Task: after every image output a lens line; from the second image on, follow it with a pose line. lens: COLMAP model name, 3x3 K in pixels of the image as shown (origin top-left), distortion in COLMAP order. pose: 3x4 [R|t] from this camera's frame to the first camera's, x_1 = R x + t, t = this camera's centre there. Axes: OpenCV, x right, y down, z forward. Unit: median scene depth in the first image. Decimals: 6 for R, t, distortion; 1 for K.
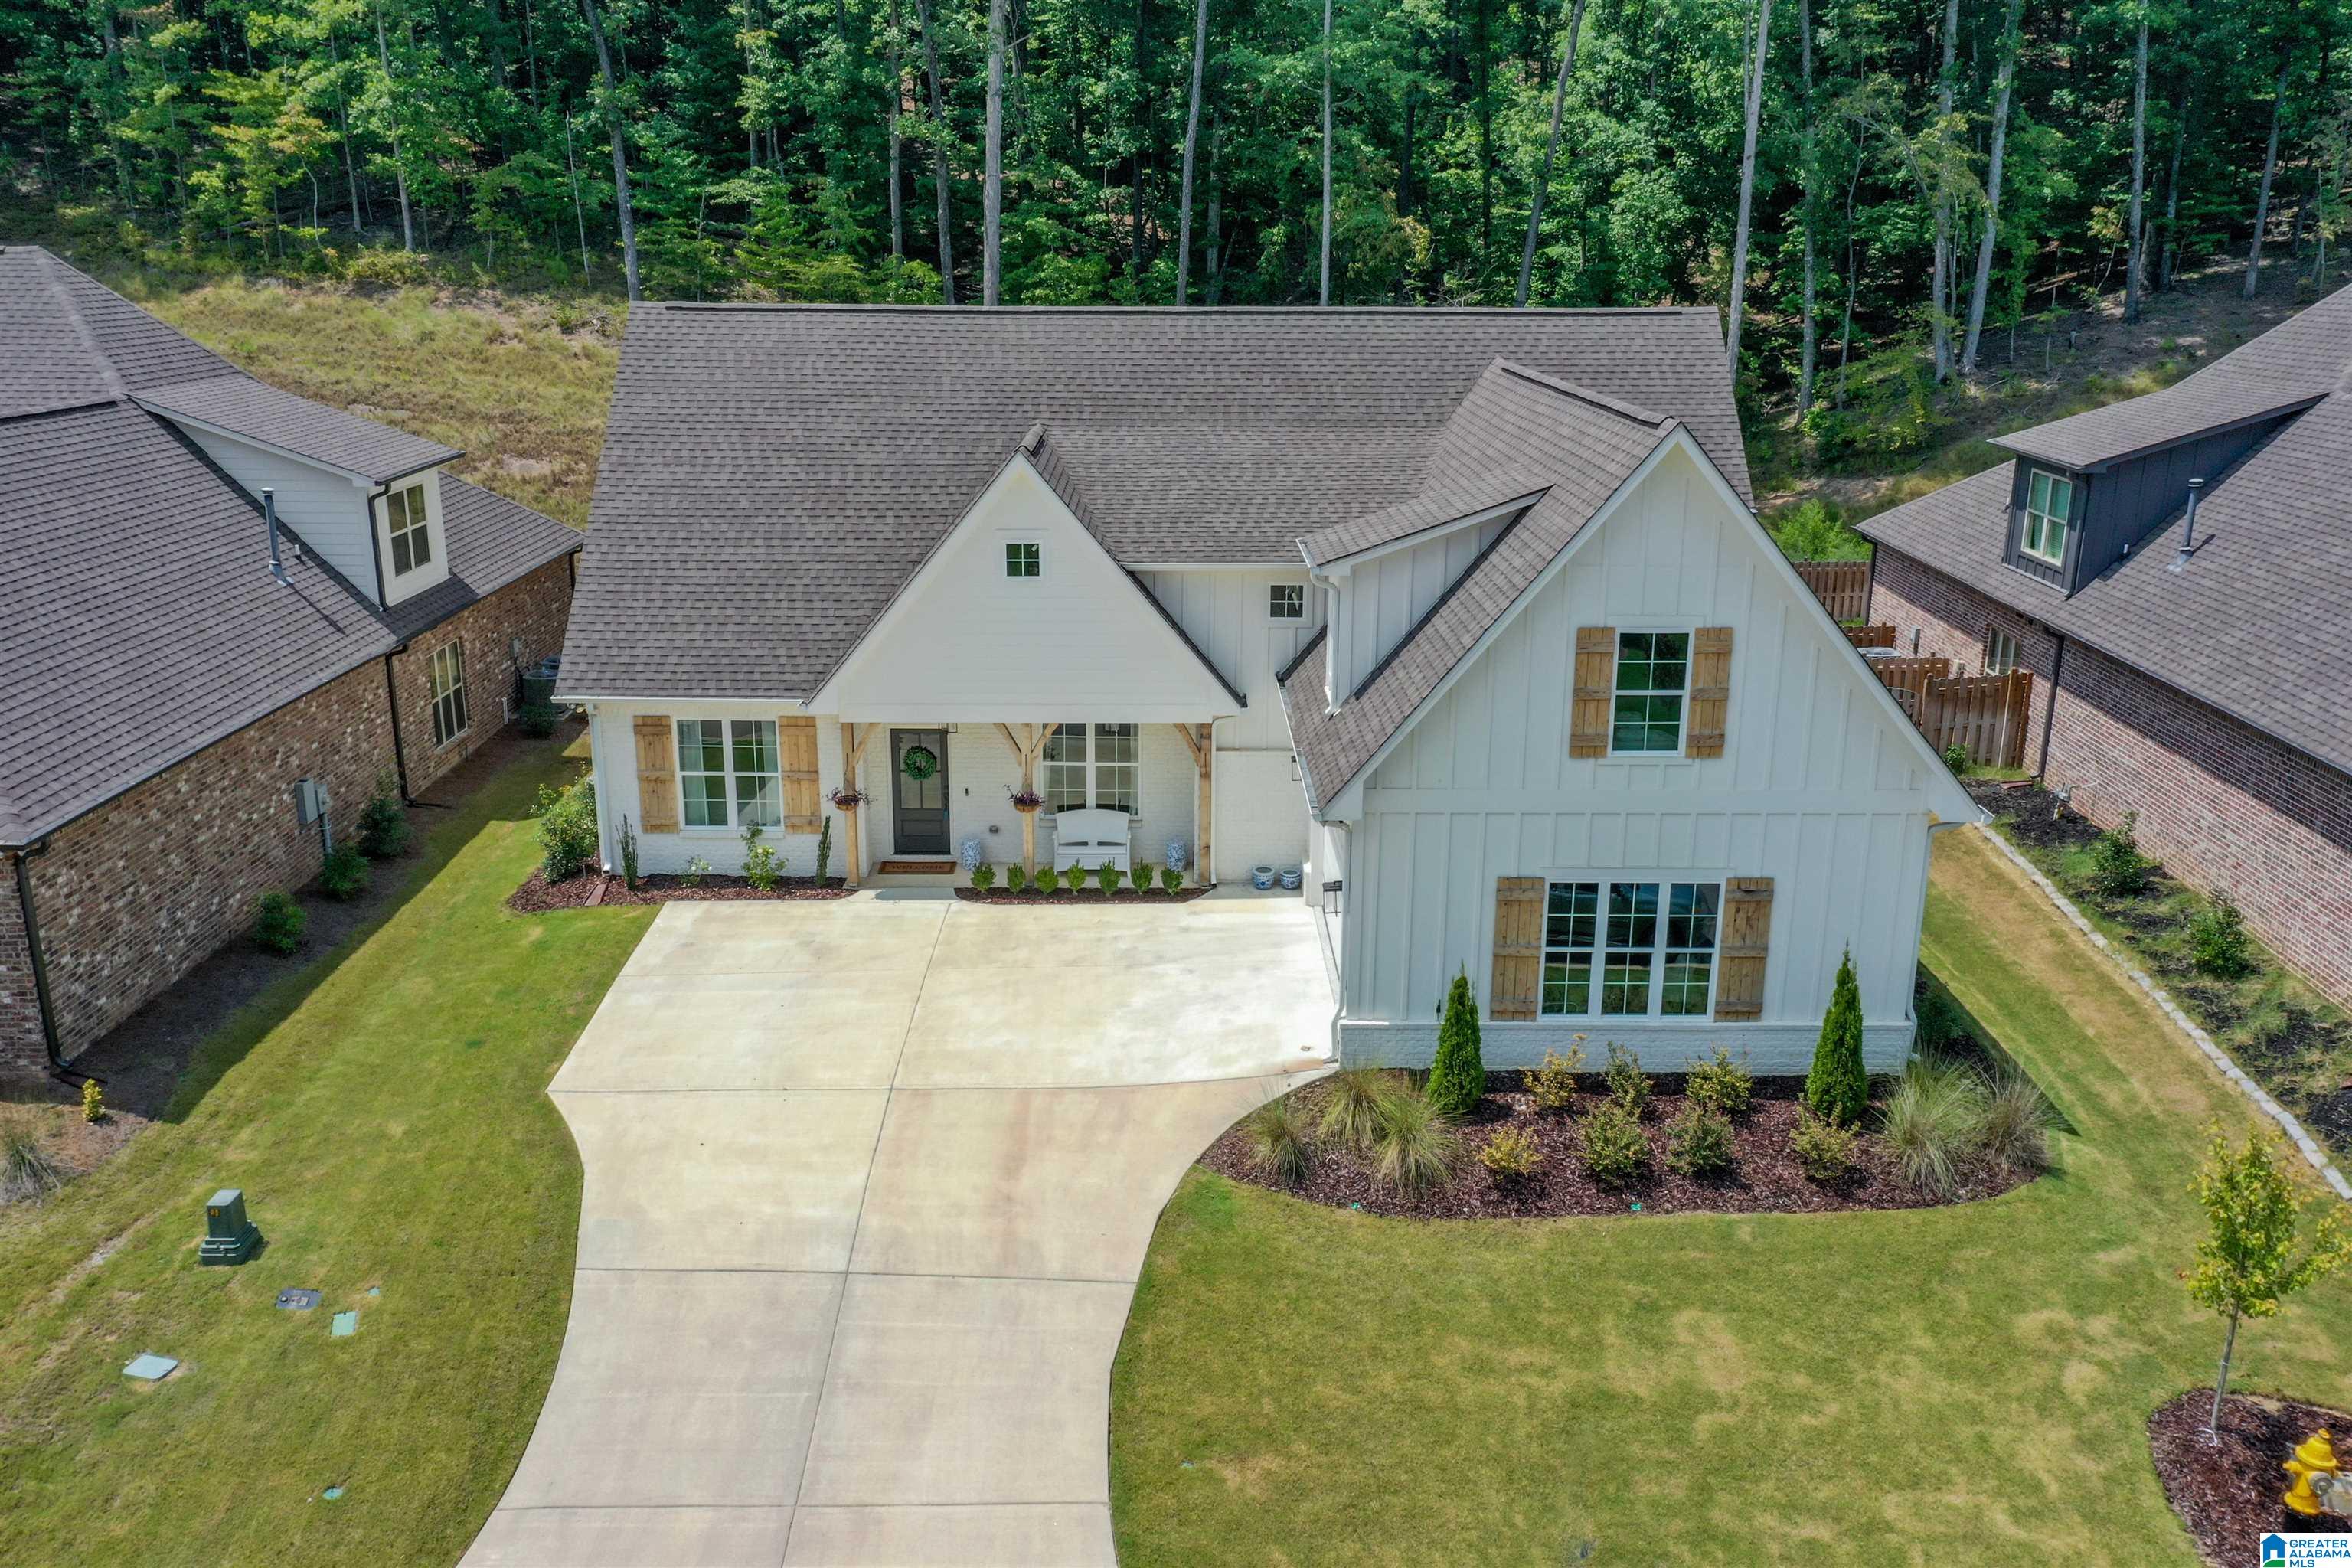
lens RADIAL K [[1866.4, 0, 1173.0], [0, 1866.4, 772.7], [0, 0, 1]] dist [0.014130, -0.006905]
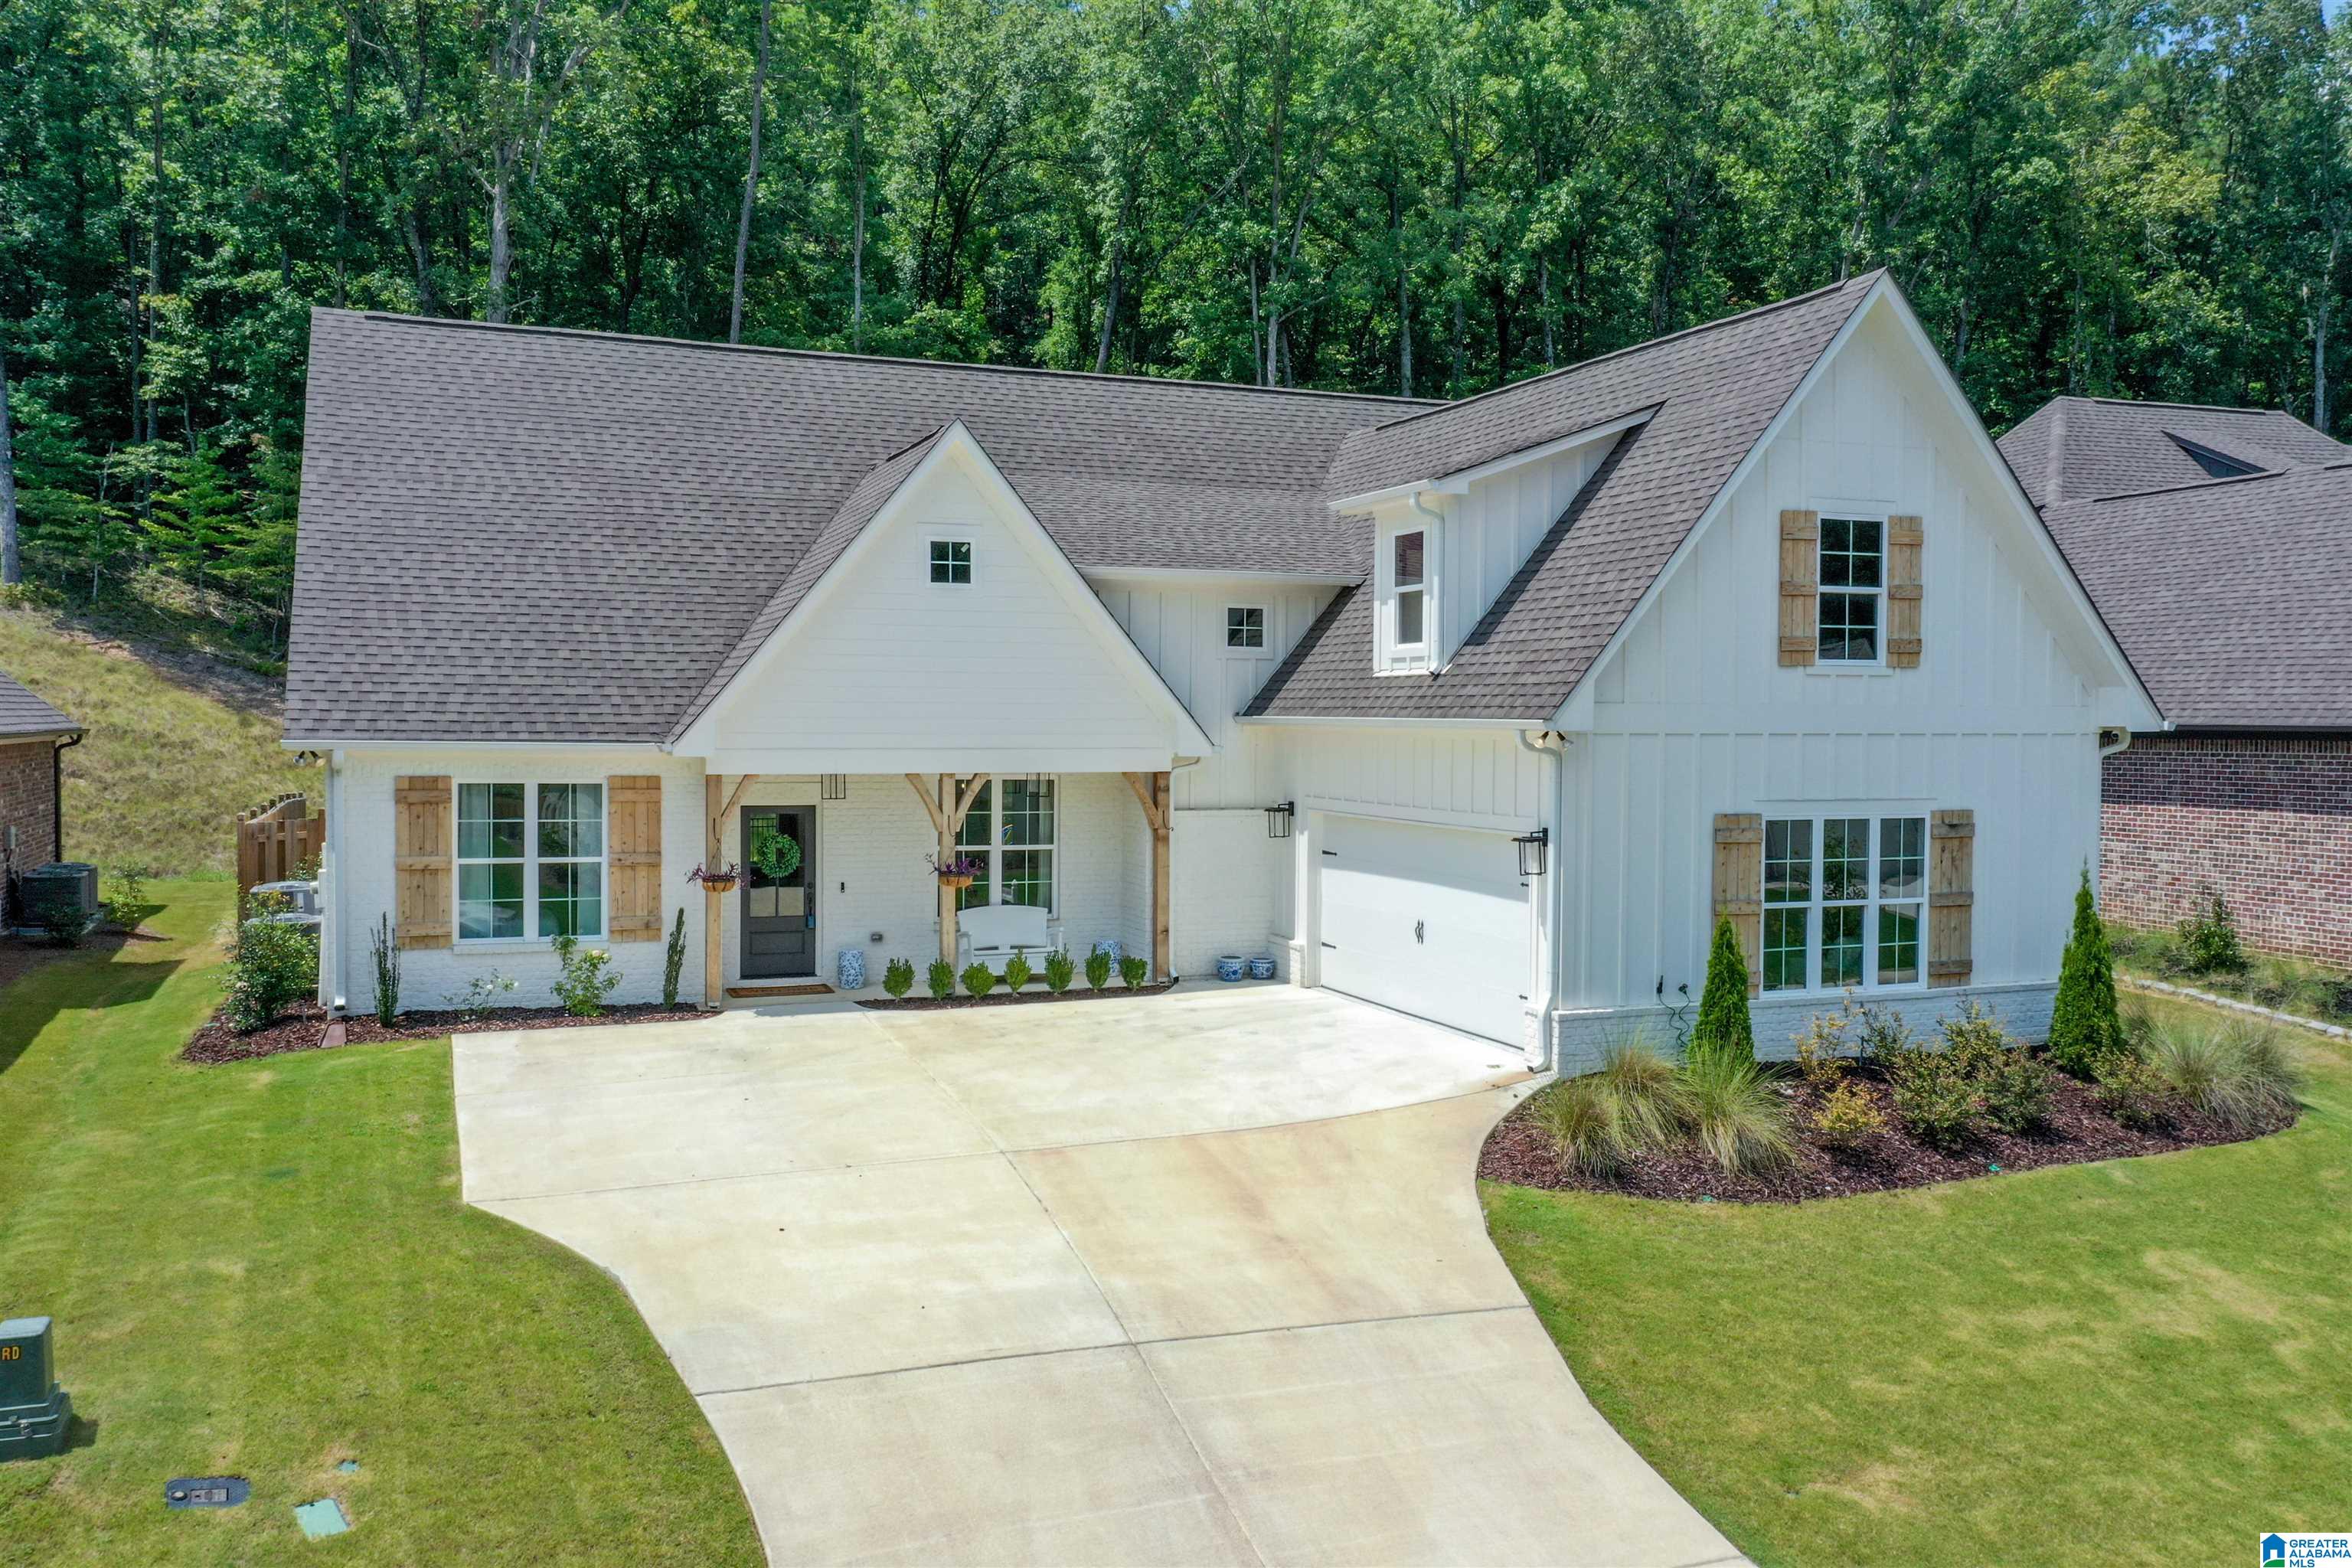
lens RADIAL K [[1866.4, 0, 1180.3], [0, 1866.4, 767.1], [0, 0, 1]] dist [0.014130, -0.006905]
pose [[0.929523, -0.009017, 0.368653, -0.284017], [0.099523, 0.968739, -0.227244, 0.161827], [-0.355079, 0.247919, 0.901363, 0.268294]]
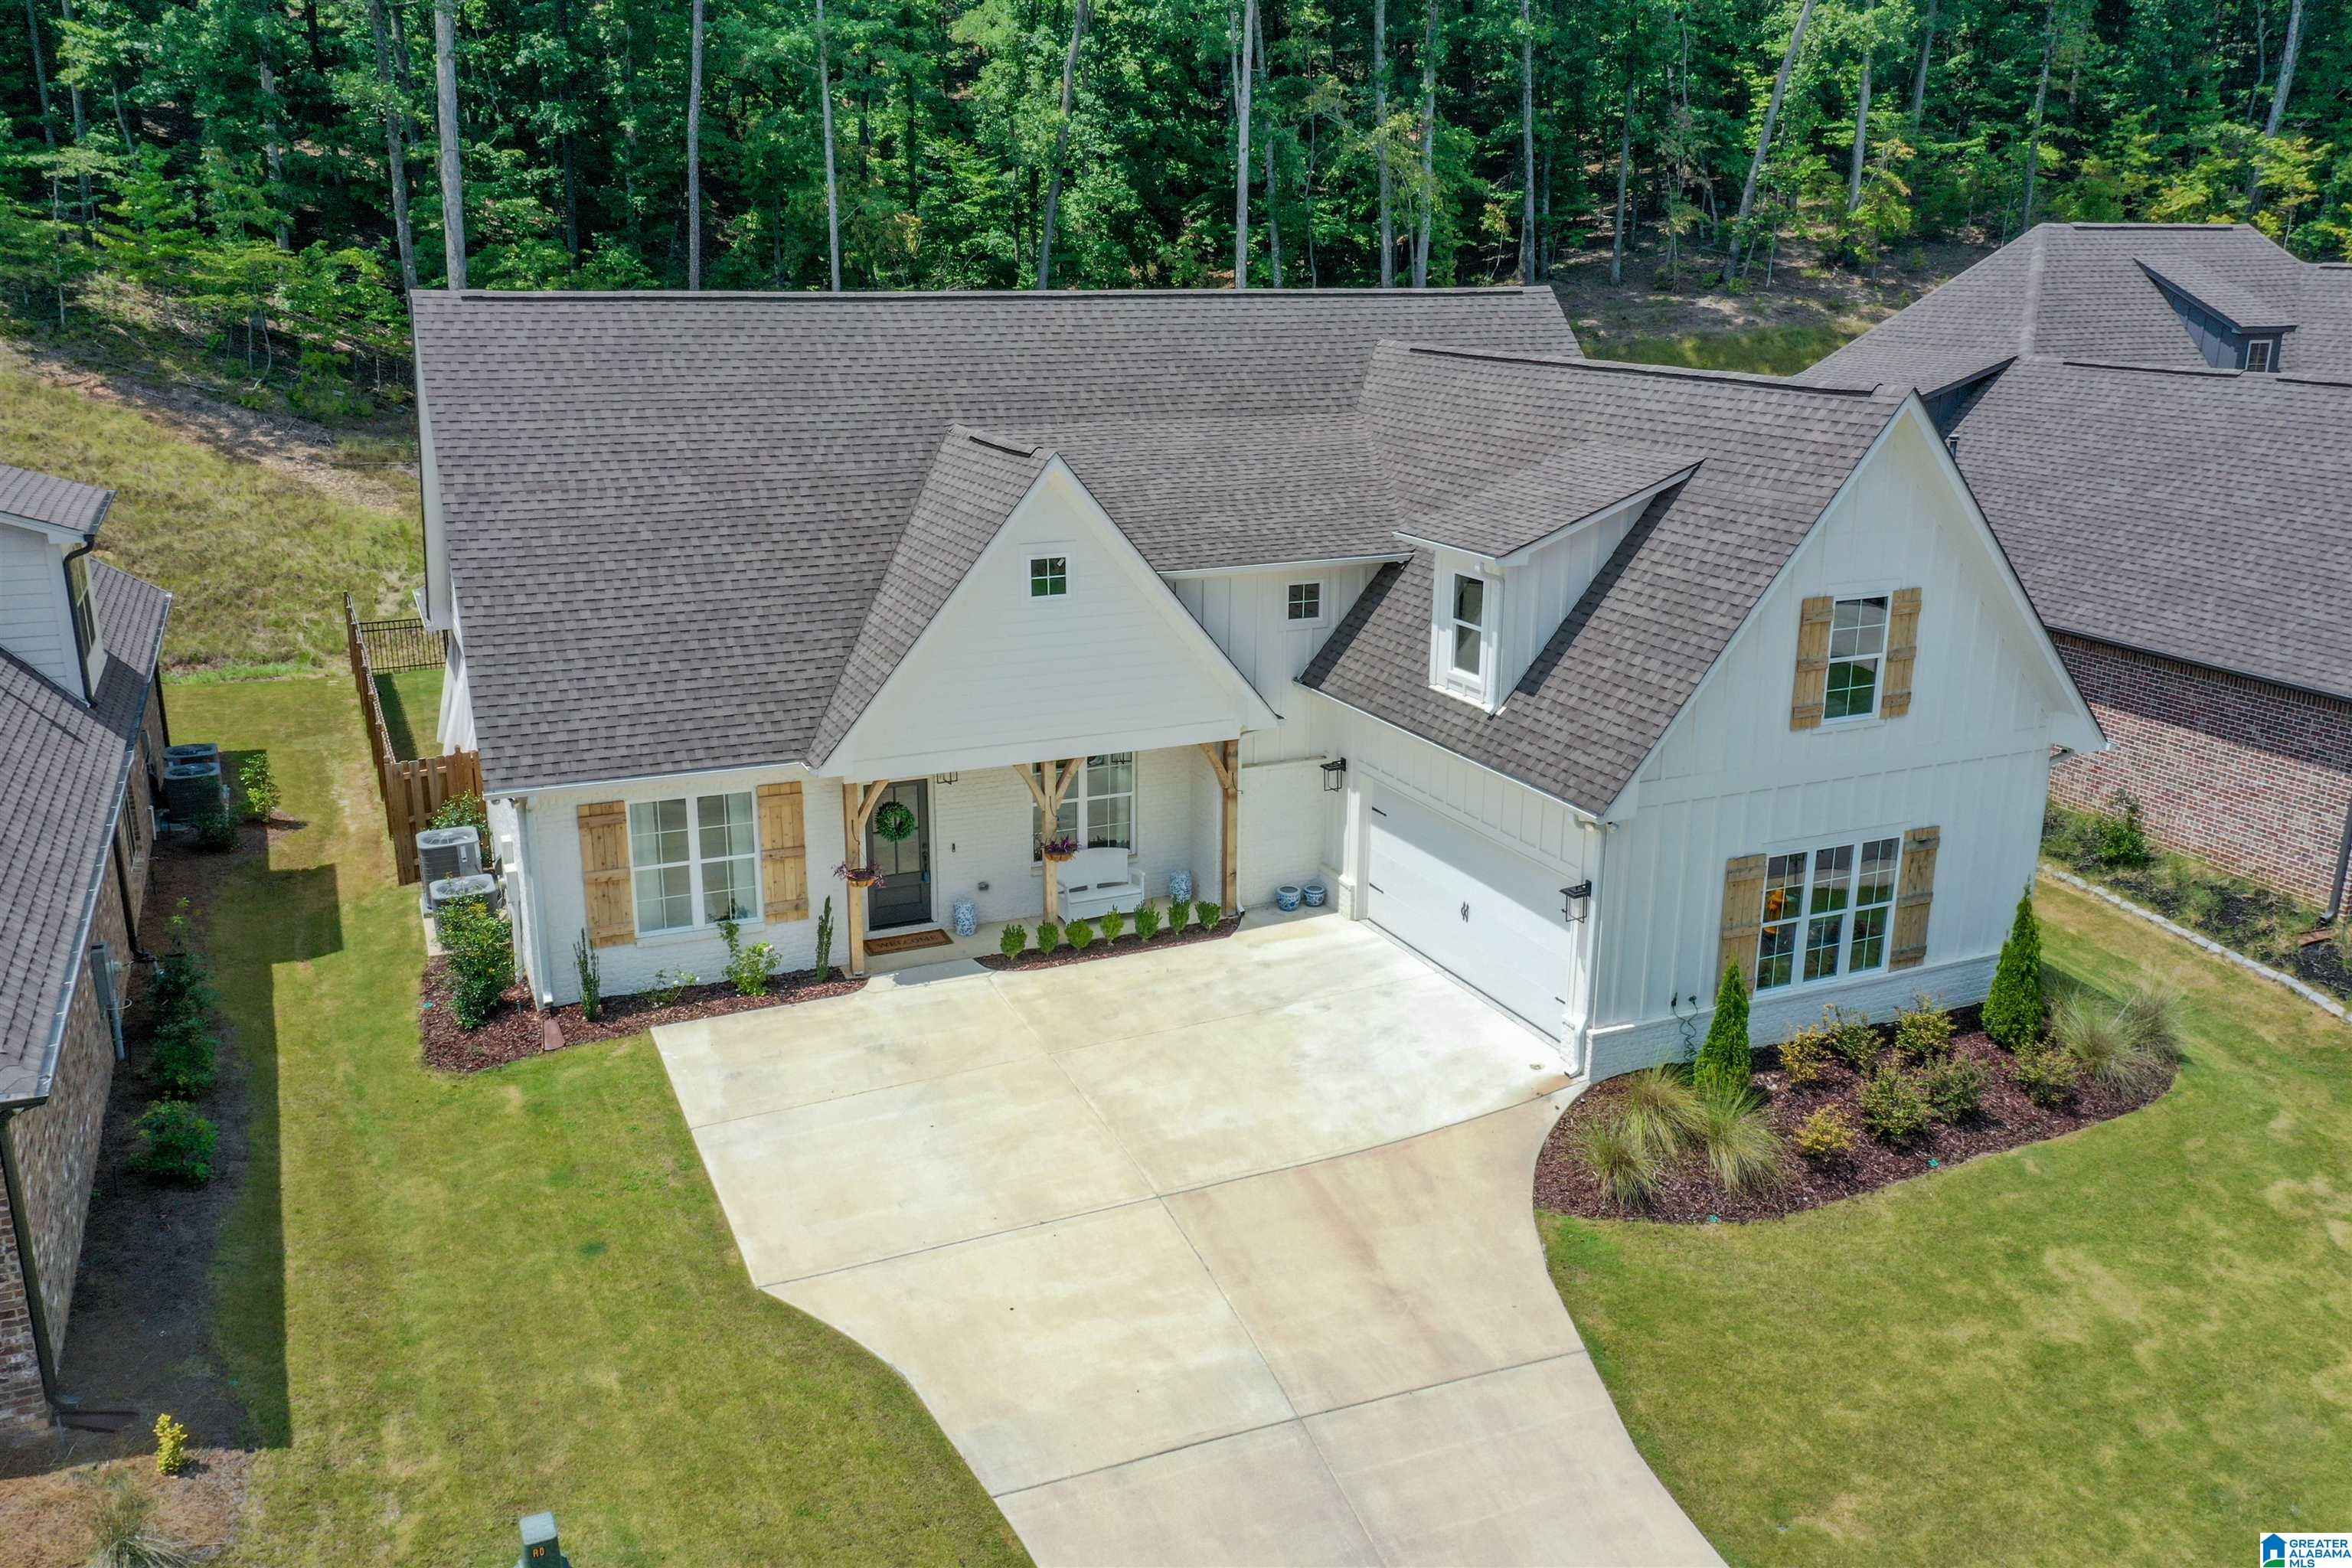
lens RADIAL K [[1866.4, 0, 1184.5], [0, 1866.4, 770.3], [0, 0, 1]] dist [0.014130, -0.006905]
pose [[0.912015, -0.110657, 0.394947, -0.379766], [0.110811, 0.993587, 0.022501, -0.035856], [-0.394903, 0.023244, 0.918429, 0.168624]]
